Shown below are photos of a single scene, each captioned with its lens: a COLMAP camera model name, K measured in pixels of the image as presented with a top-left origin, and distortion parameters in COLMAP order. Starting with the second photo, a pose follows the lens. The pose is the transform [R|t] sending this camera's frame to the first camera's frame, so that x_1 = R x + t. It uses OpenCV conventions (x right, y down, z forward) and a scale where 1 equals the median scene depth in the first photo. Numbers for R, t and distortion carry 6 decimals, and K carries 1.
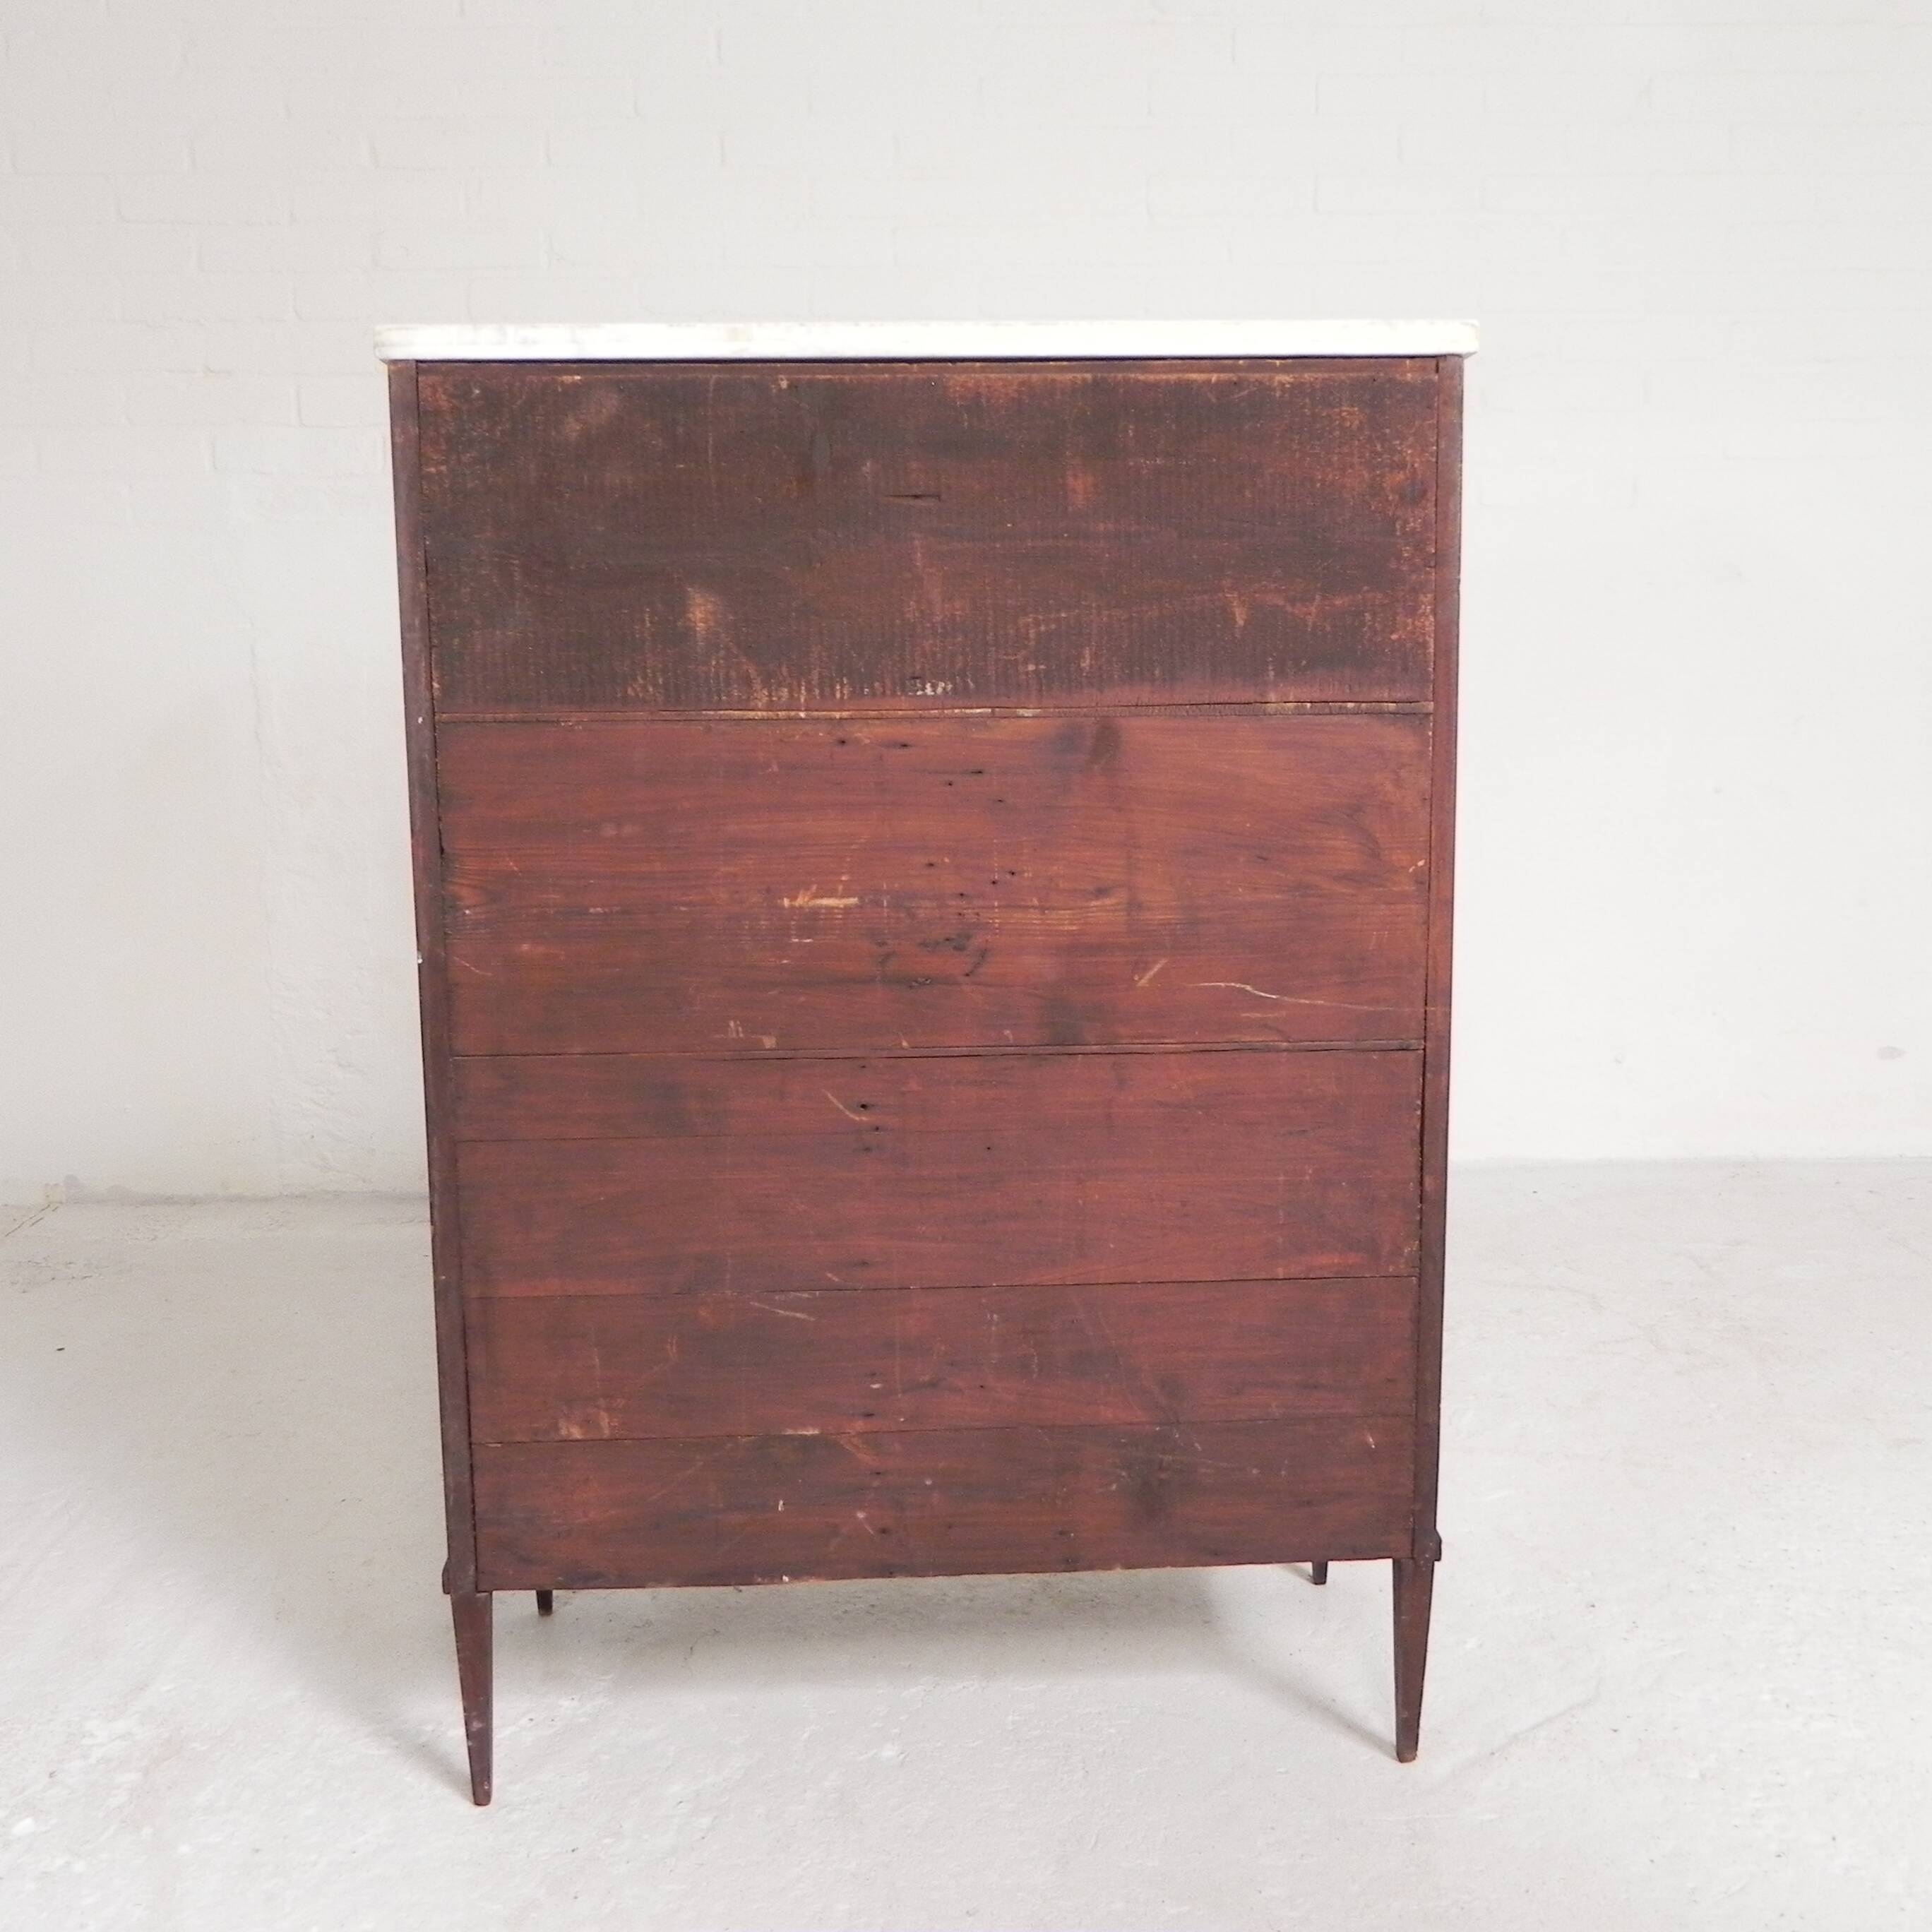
lens RADIAL K [[1943.6, 0, 962.2], [0, 1943.6, 960.3], [0, 0, 1]] dist [-0.014272, 0.002486]
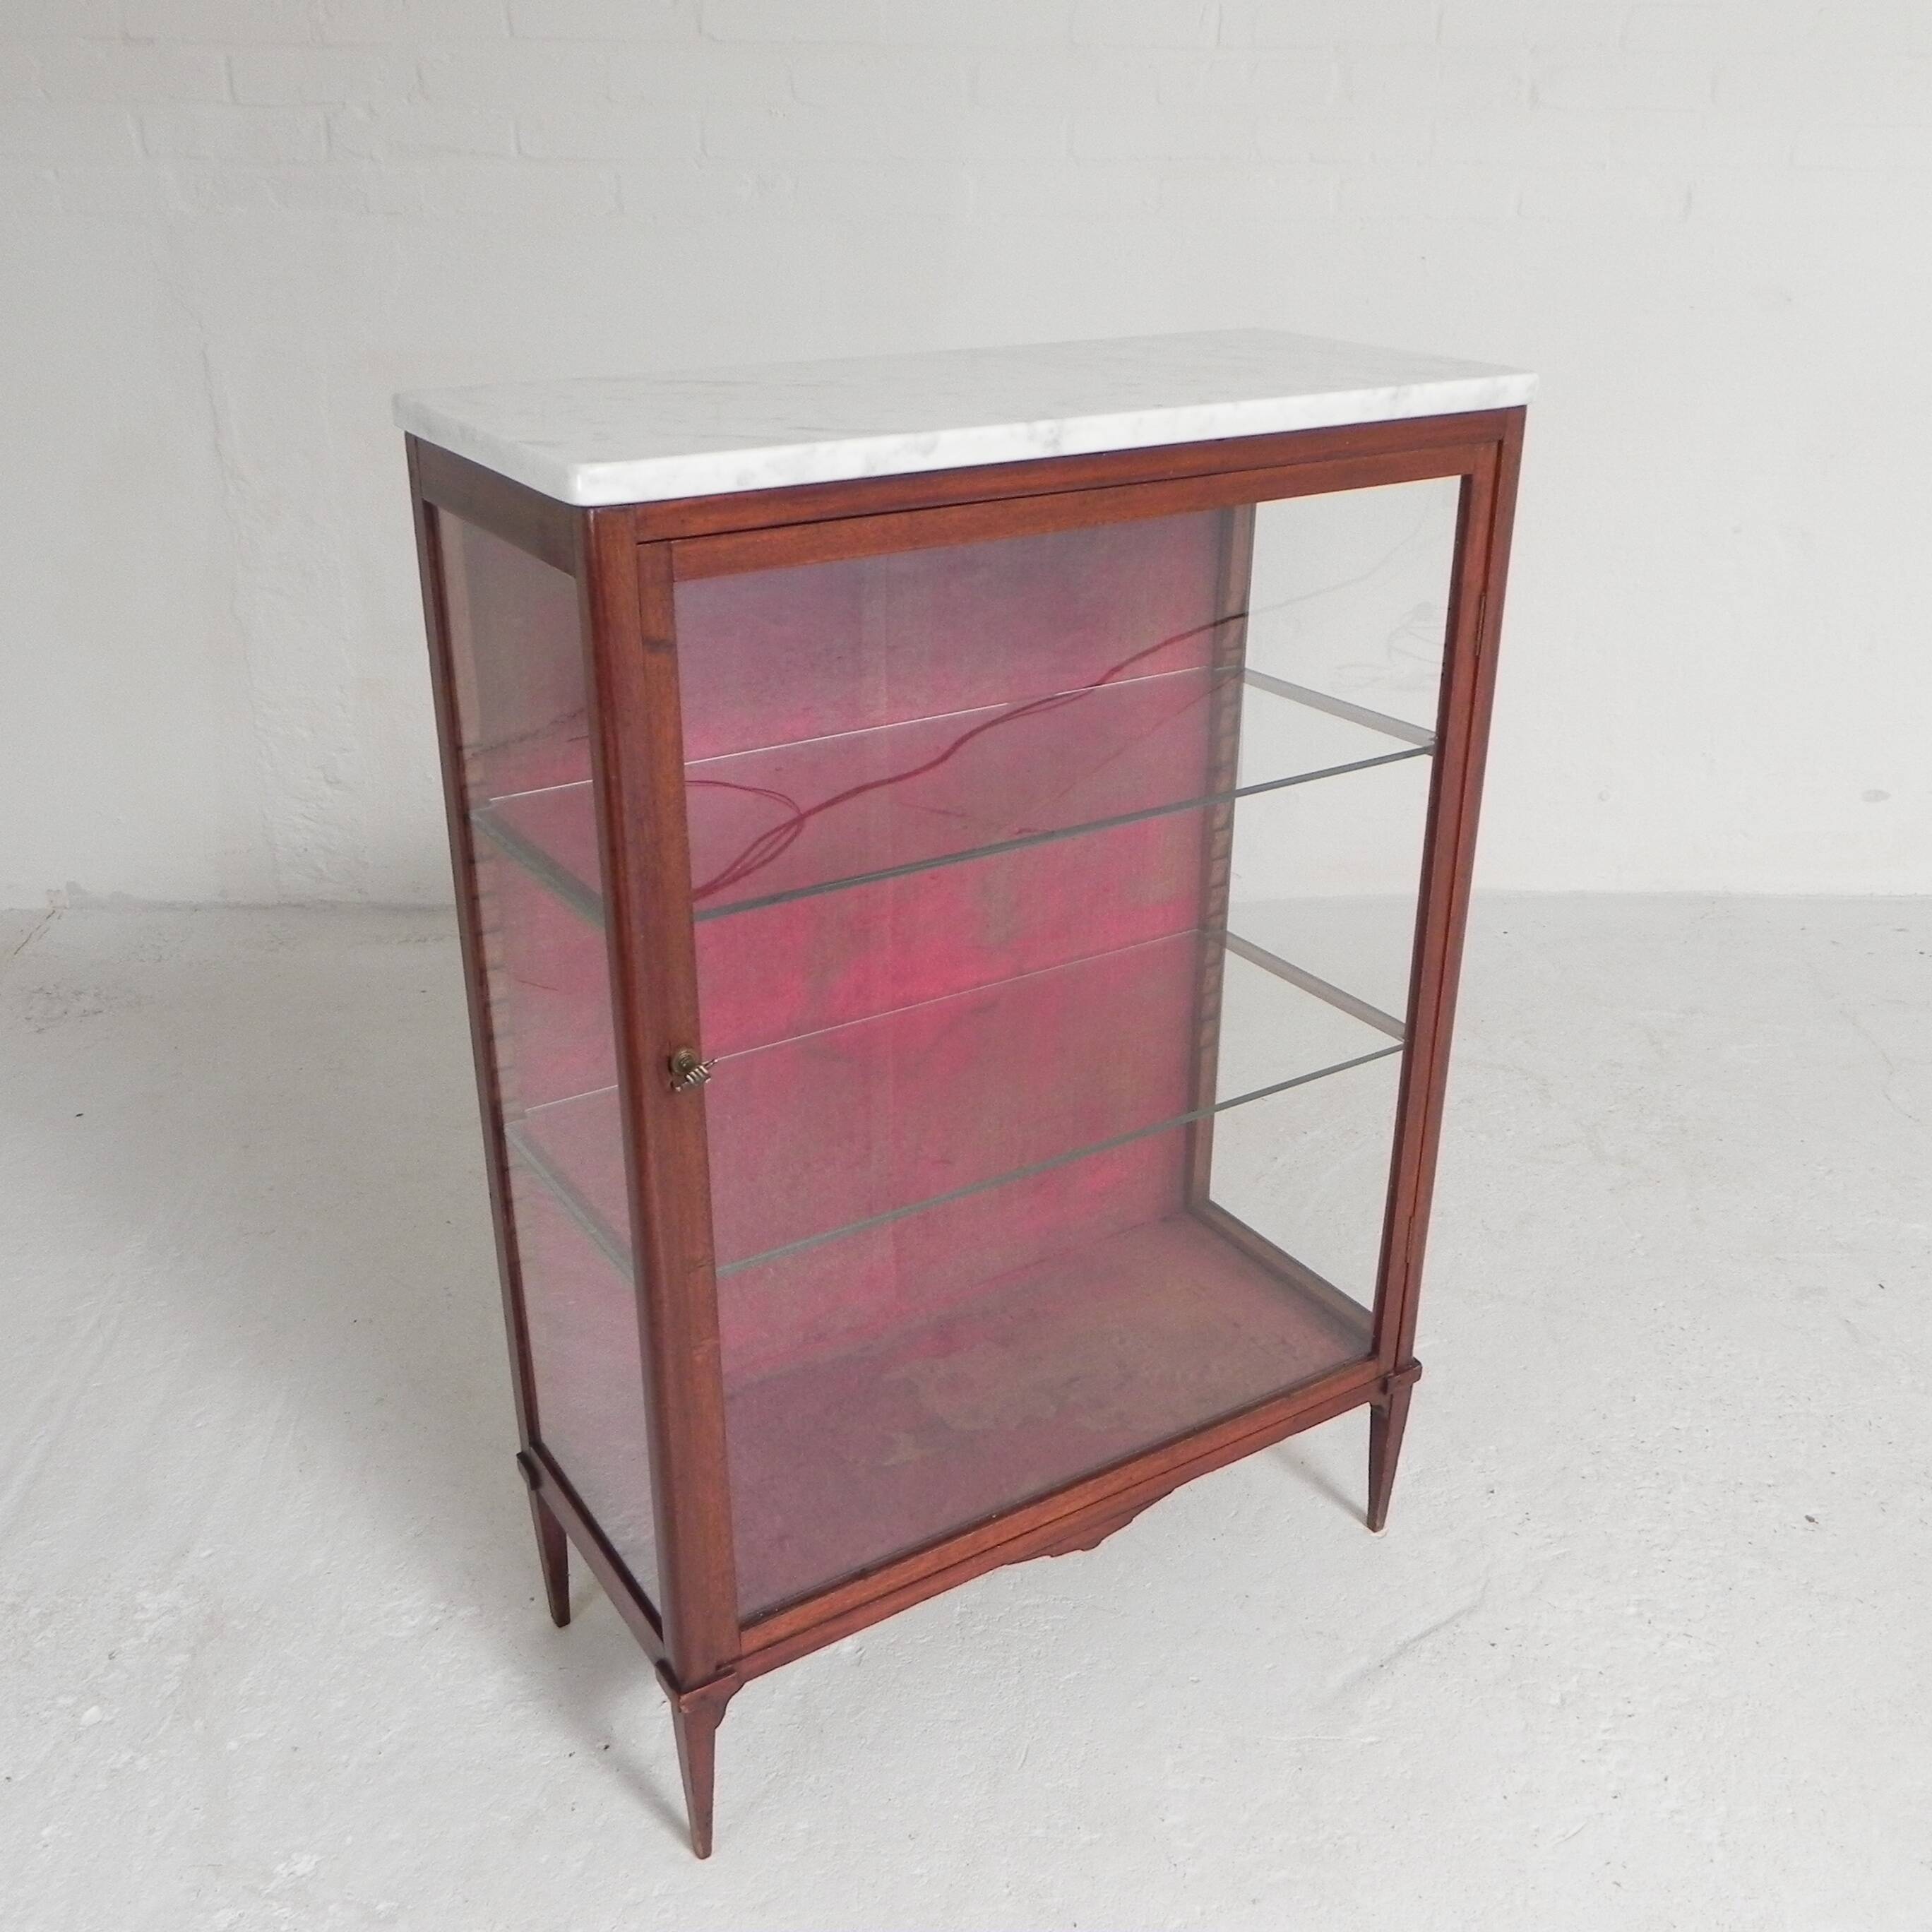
lens RADIAL K [[1939.8, 0, 964.6], [0, 1939.8, 961.2], [0, 0, 1]] dist [-0.008788, -0.012347]
pose [[0.999774, 0.021278, 0.000287, 0.020620], [-0.020498, 0.959341, 0.281505, -0.288508], [0.005714, -0.281447, 0.959560, 0.028259]]
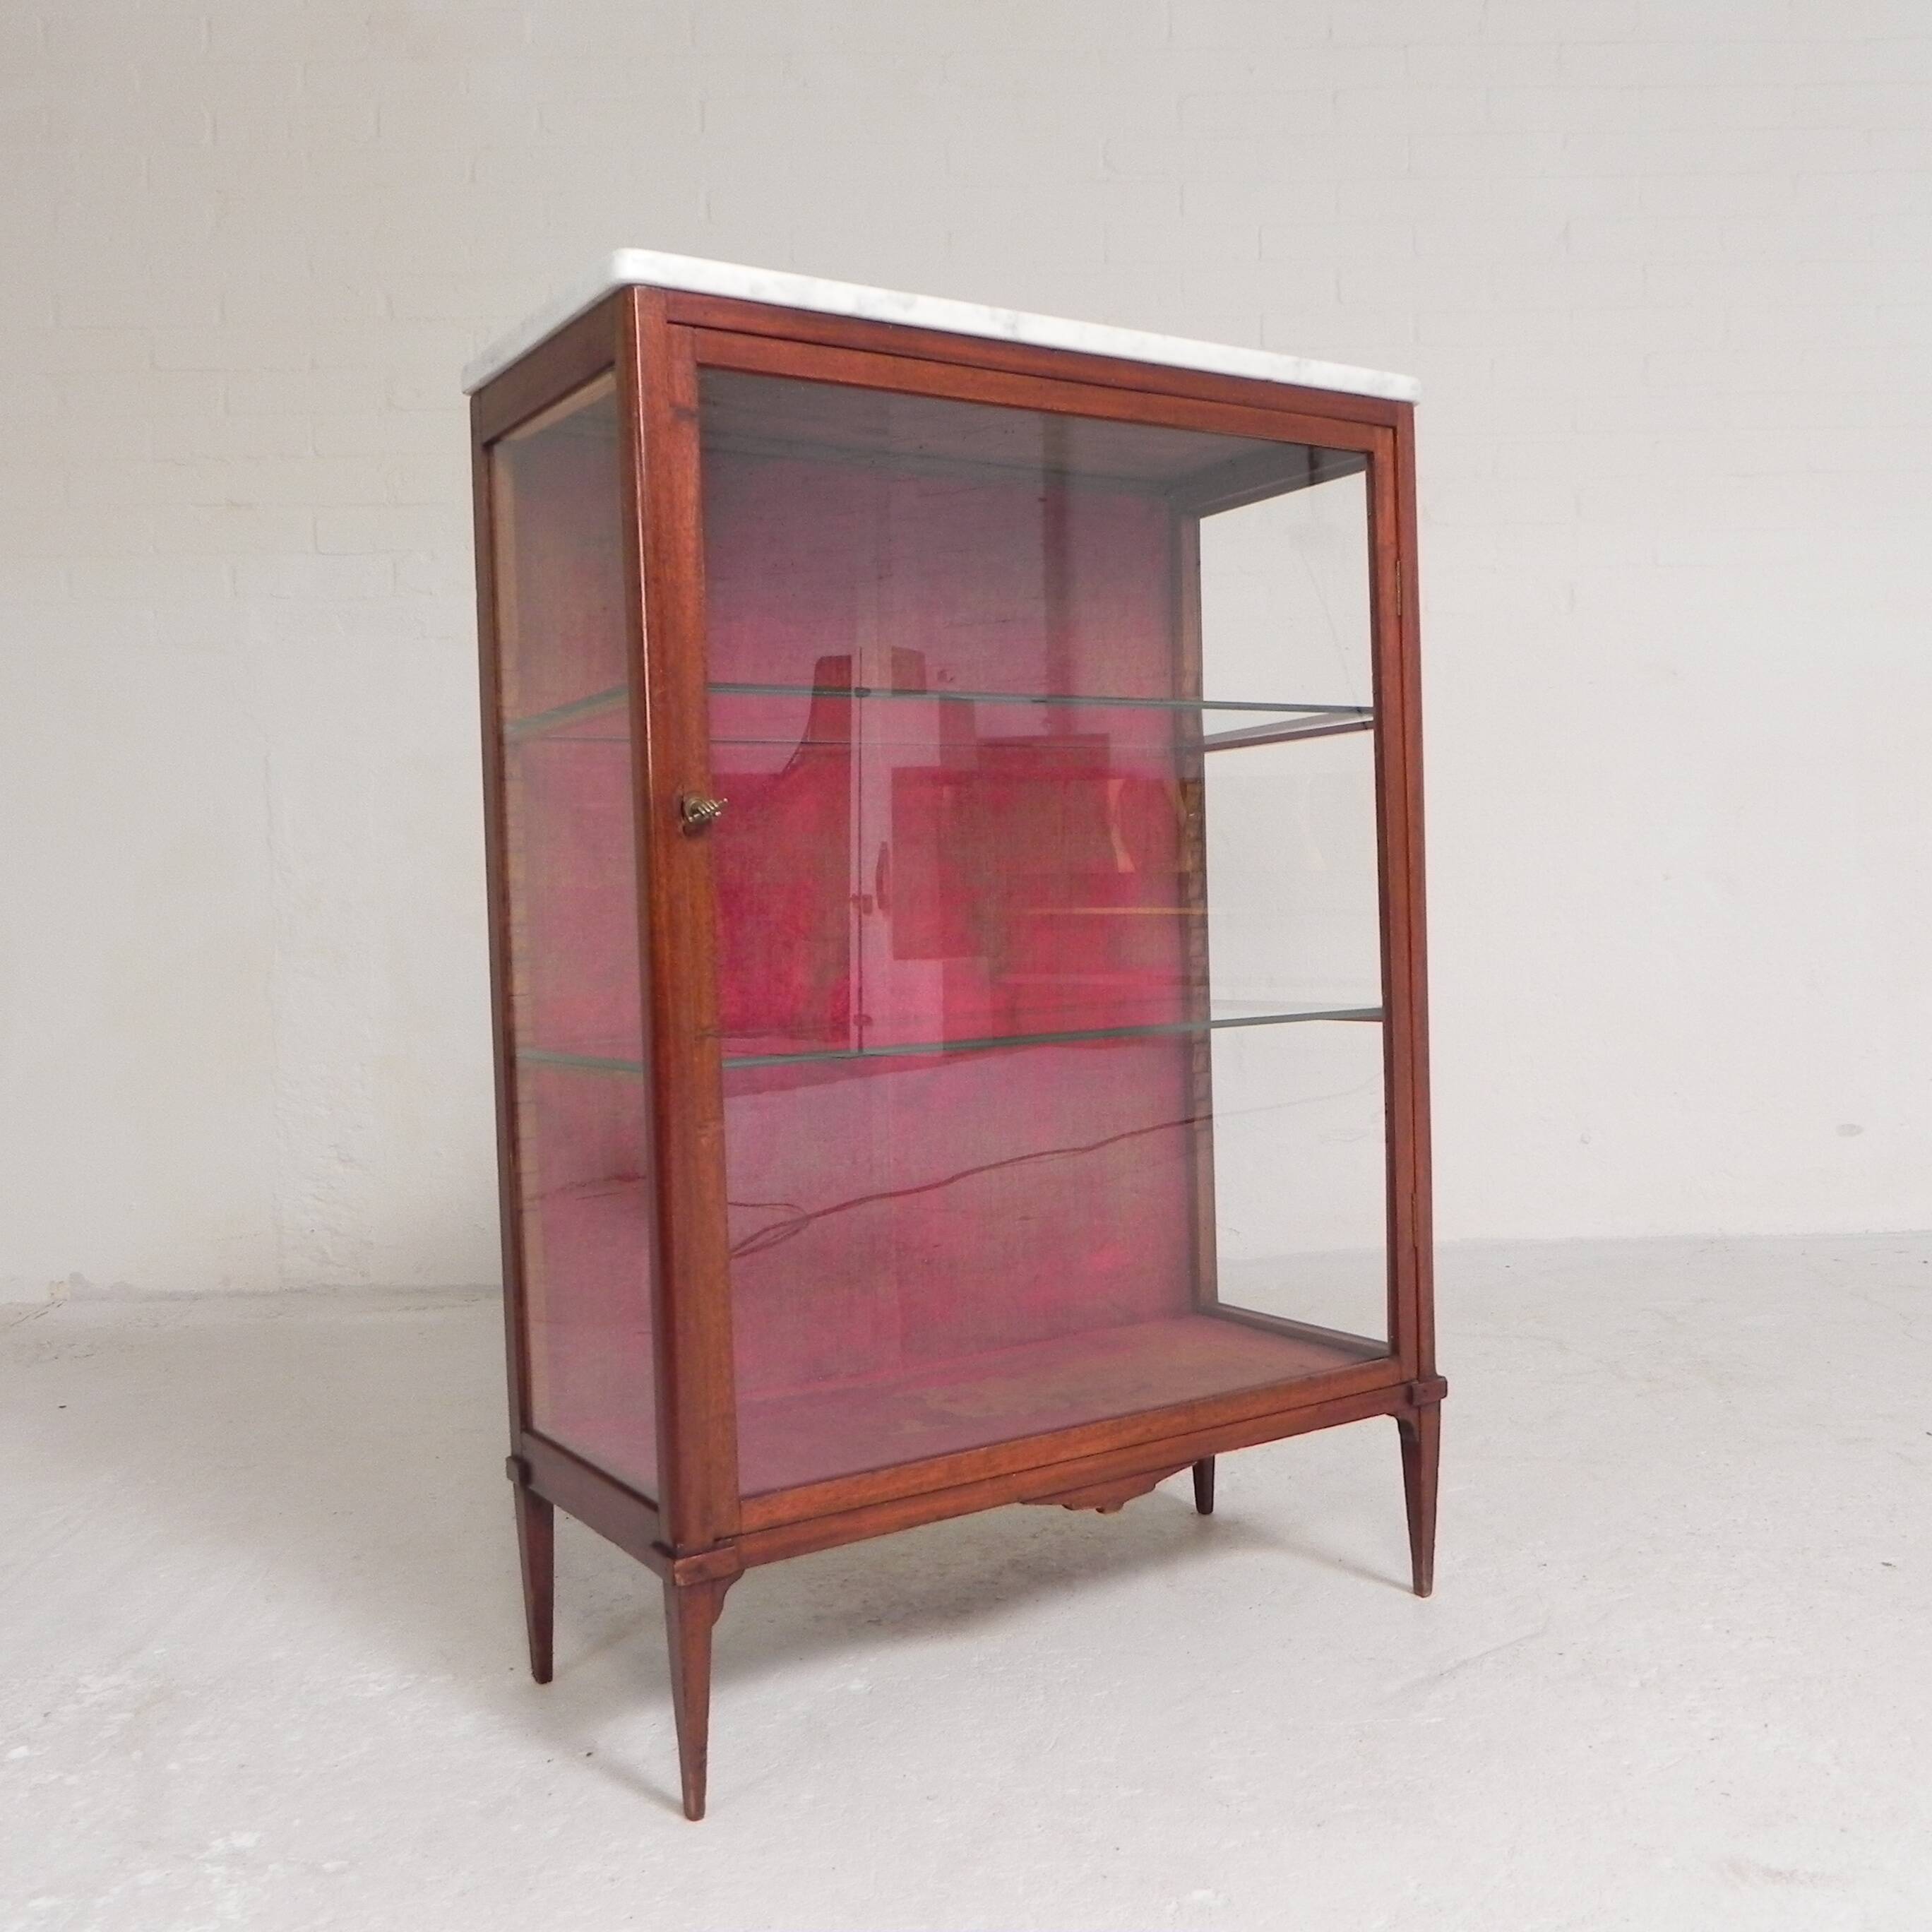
lens RADIAL K [[1946.9, 0, 966.0], [0, 1946.9, 966.0], [0, 0, 1]] dist [-0.014415, -0.000319]
pose [[0.999892, -0.014686, -0.000813, 0.025949], [0.014504, 0.993695, -0.111174, 0.140560], [0.002441, 0.111150, 0.993801, -0.068349]]
